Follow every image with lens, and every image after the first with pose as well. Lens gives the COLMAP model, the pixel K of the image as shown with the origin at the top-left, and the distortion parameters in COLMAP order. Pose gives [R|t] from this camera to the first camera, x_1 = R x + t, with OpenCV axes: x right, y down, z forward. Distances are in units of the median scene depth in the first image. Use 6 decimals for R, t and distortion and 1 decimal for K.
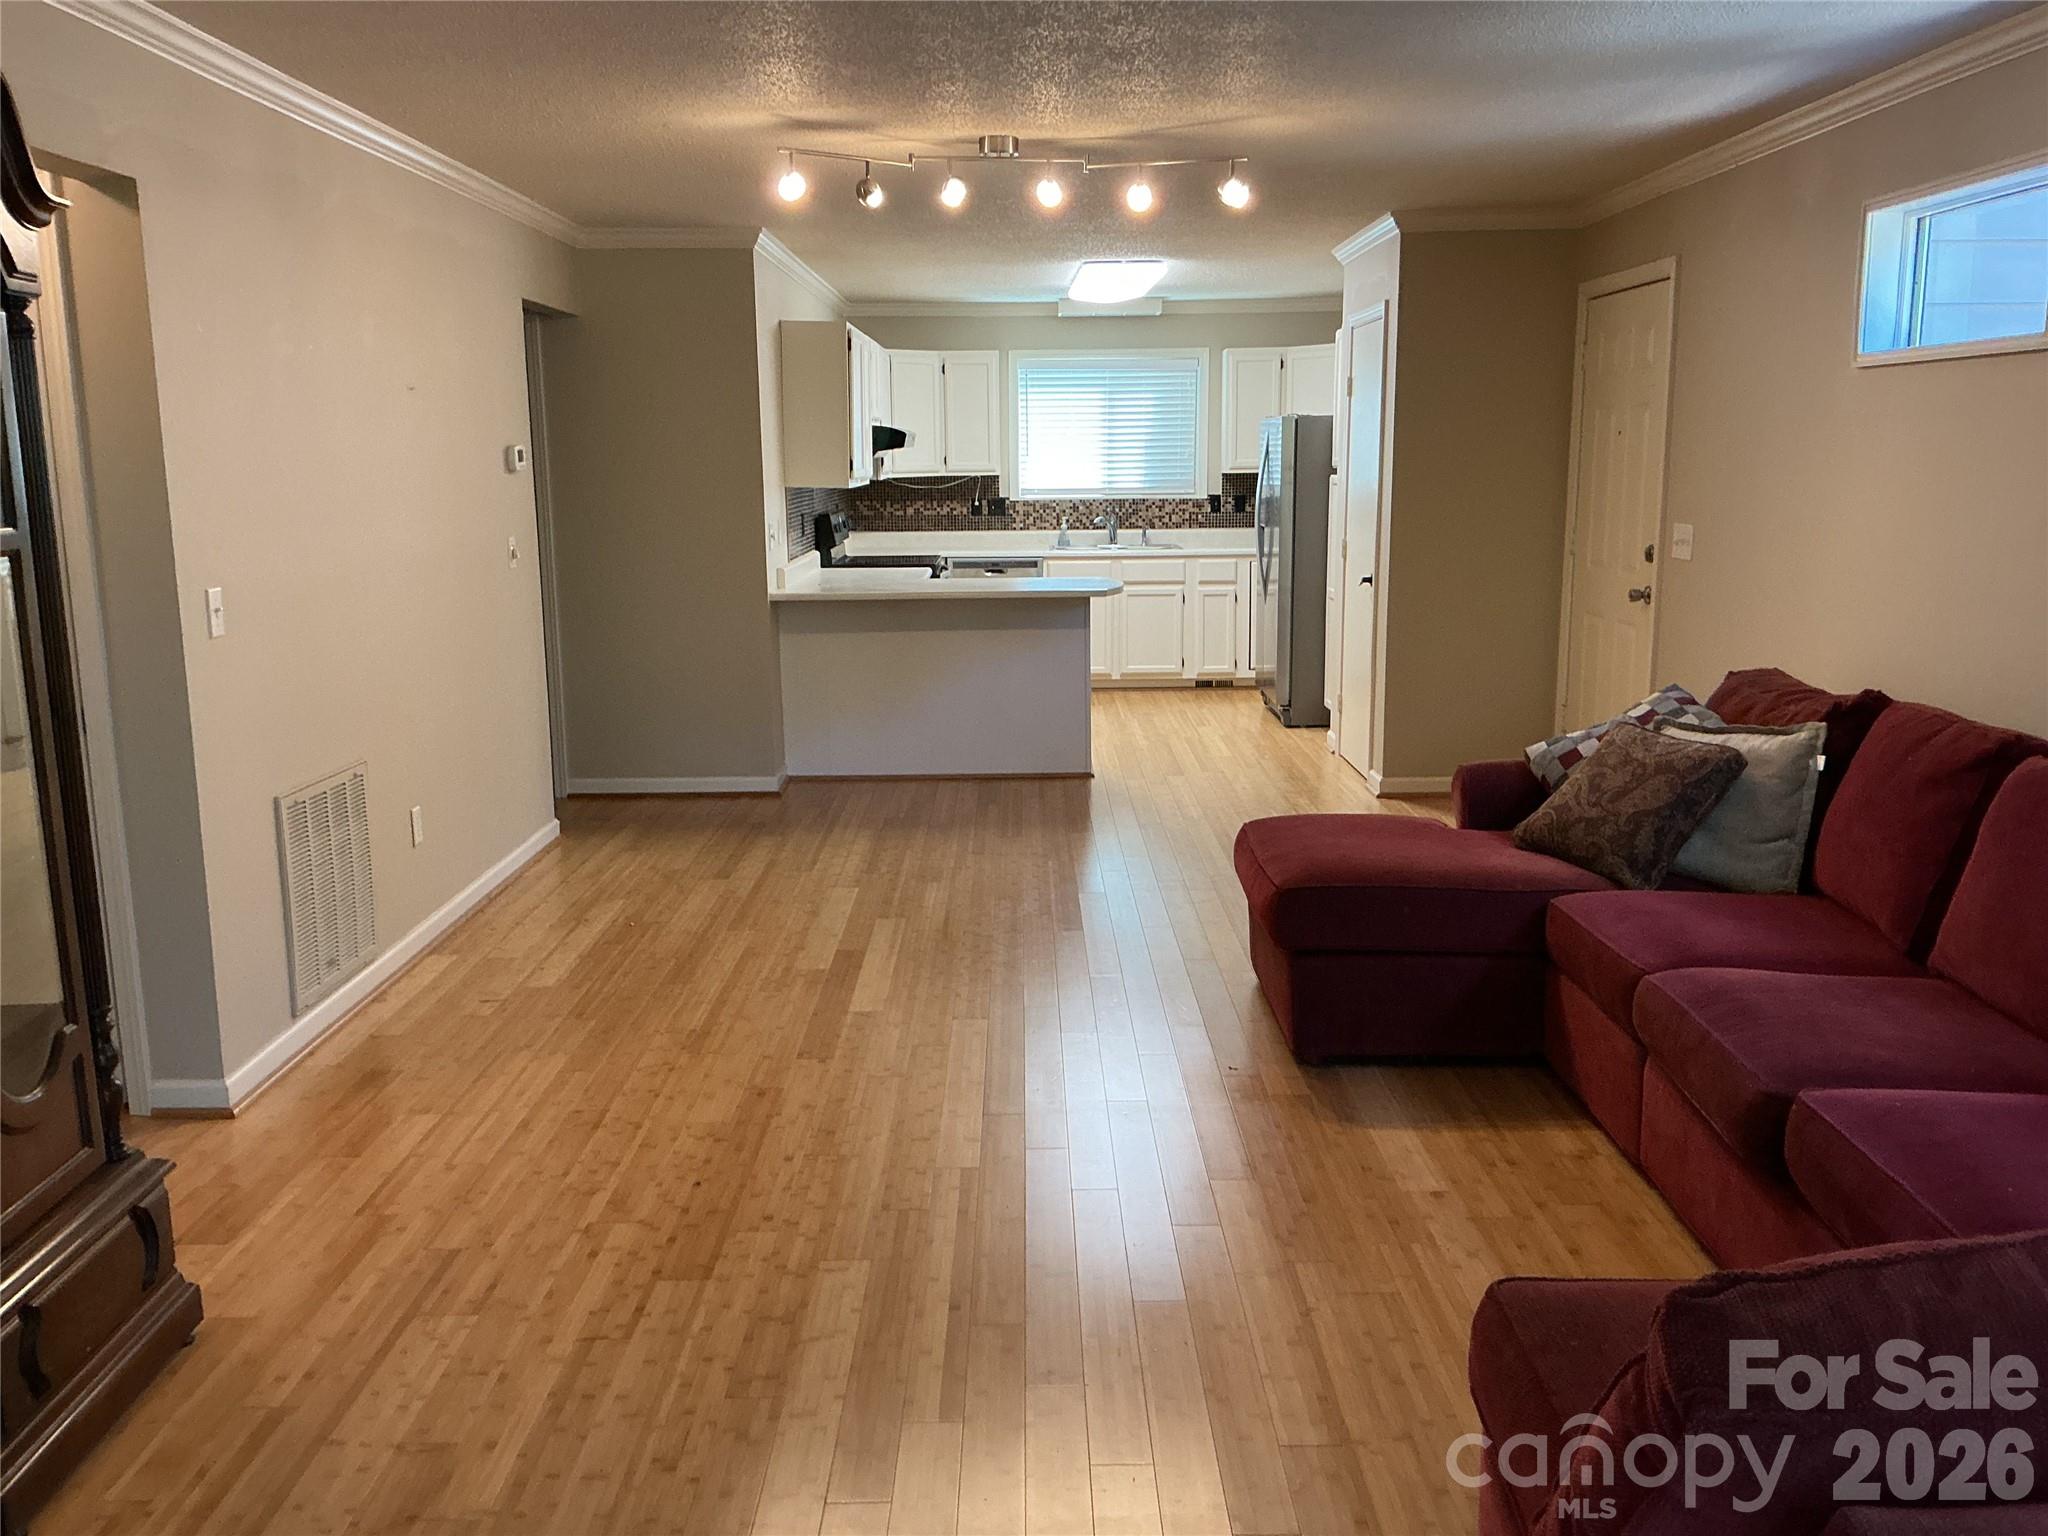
lens RADIAL K [[1714.7, 0, 1016.3], [0, 1714.7, 771.1], [0, 0, 1]] dist [-0.001741, -0.001992]
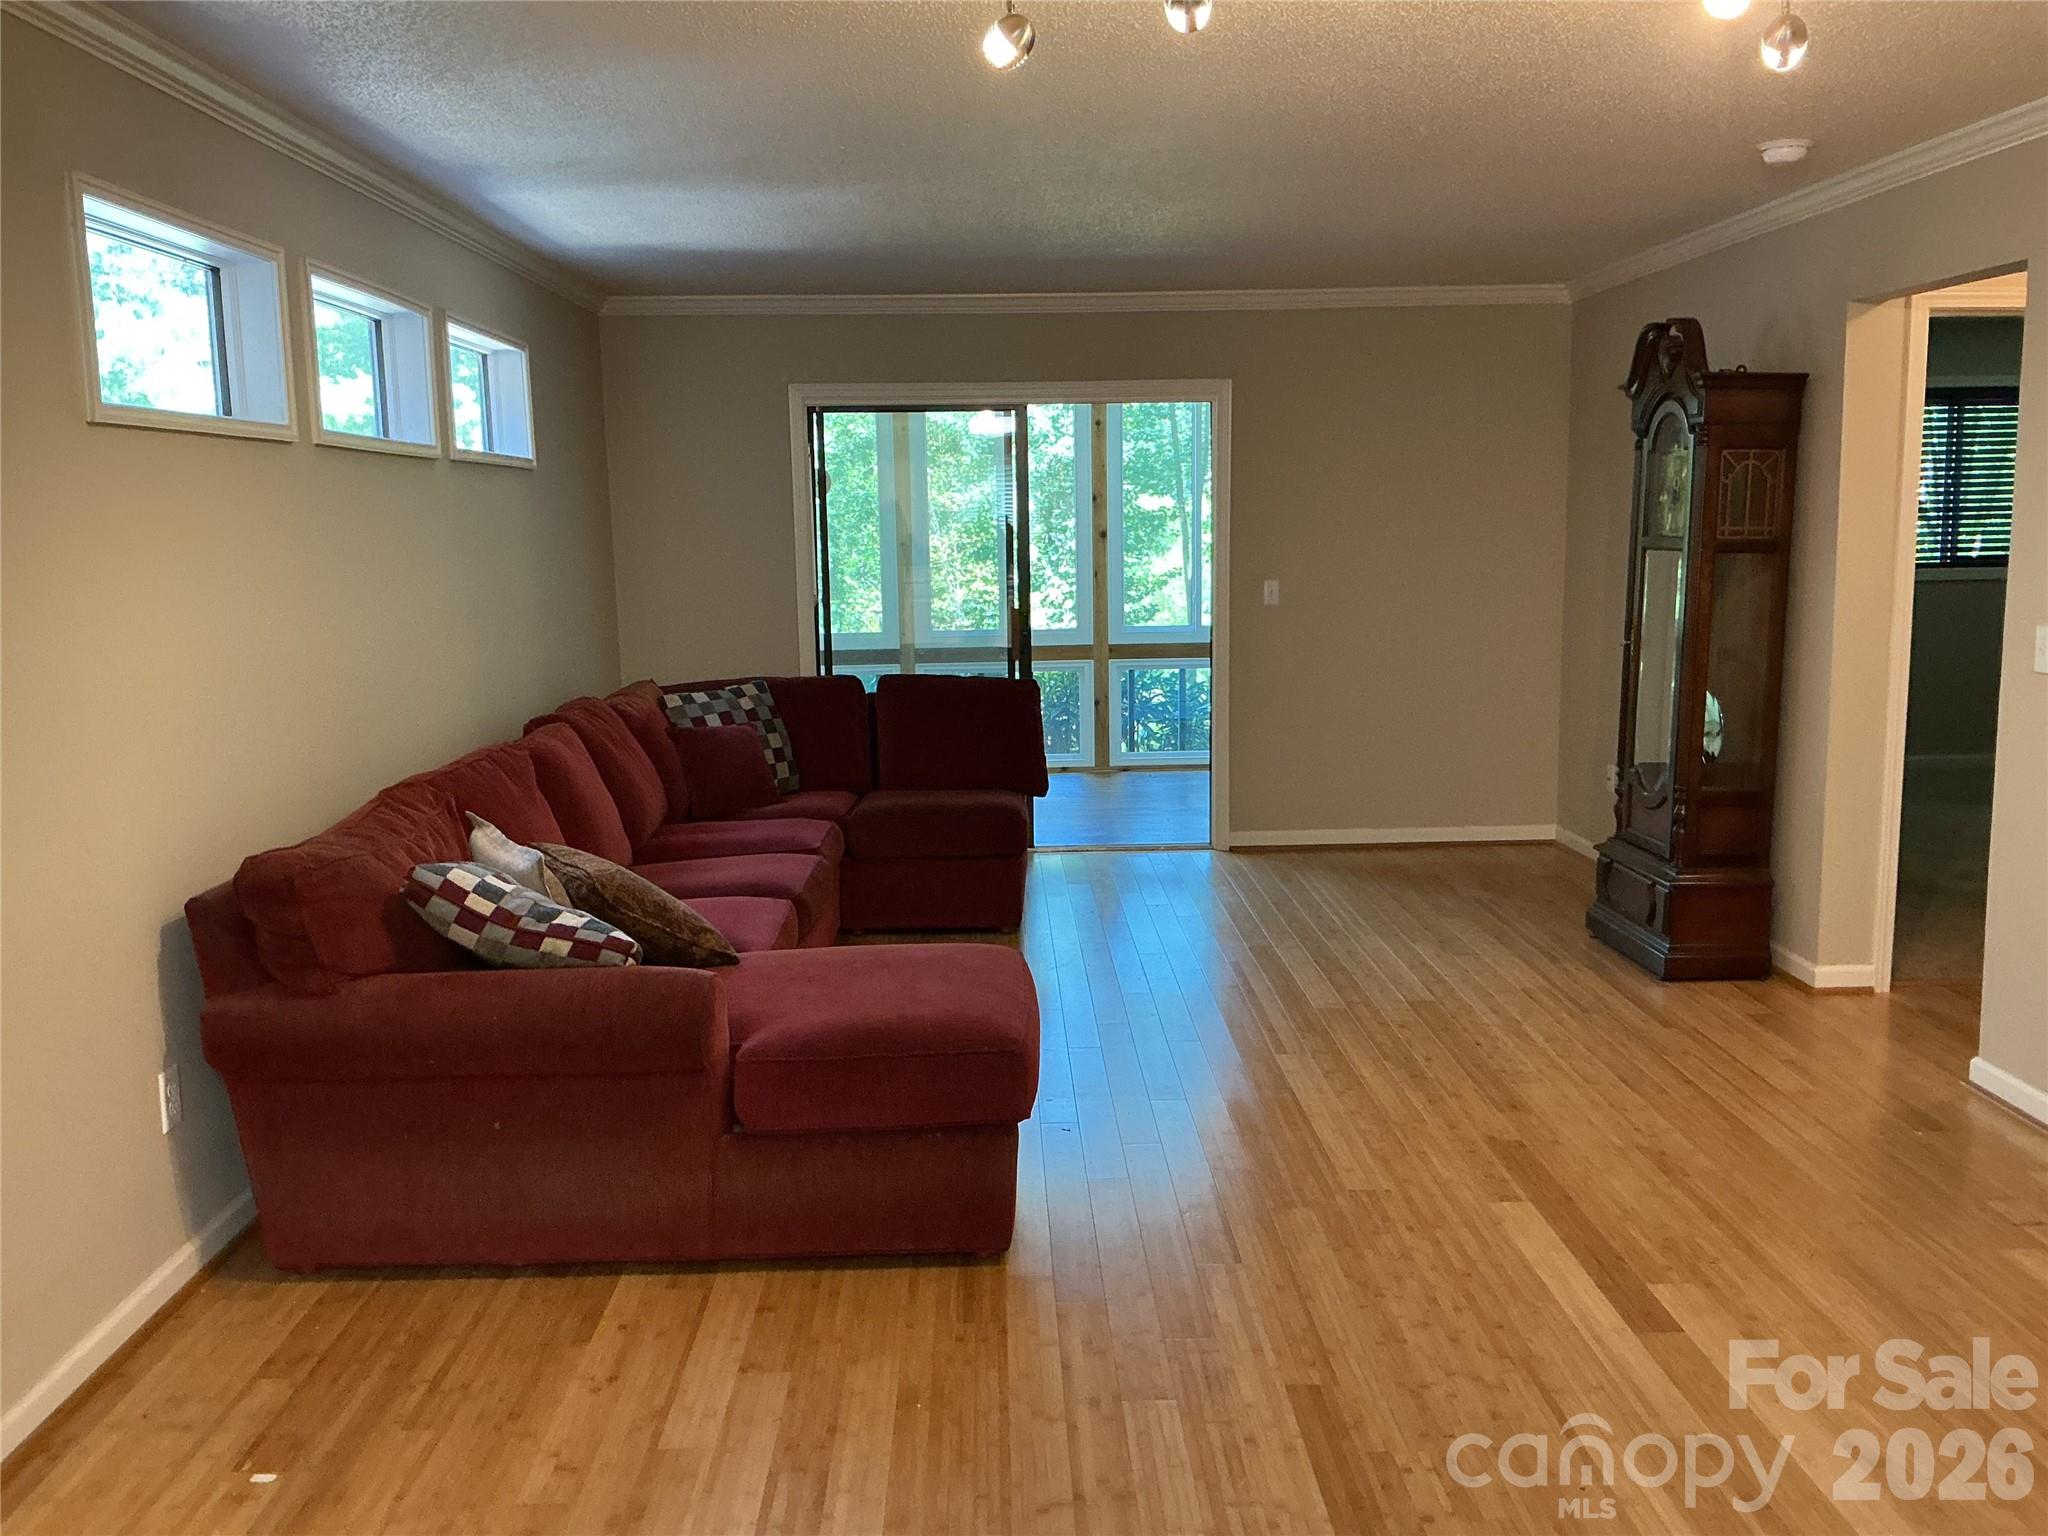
lens RADIAL K [[1714.7, 0, 1024.6], [0, 1714.7, 770.4], [0, 0, 1]] dist [-0.001741, -0.001992]
pose [[-0.999340, 0.027344, -0.023894, 0.082307], [0.017999, 0.944489, 0.328050, -0.171732], [0.031538, 0.327404, -0.944358, 0.912476]]
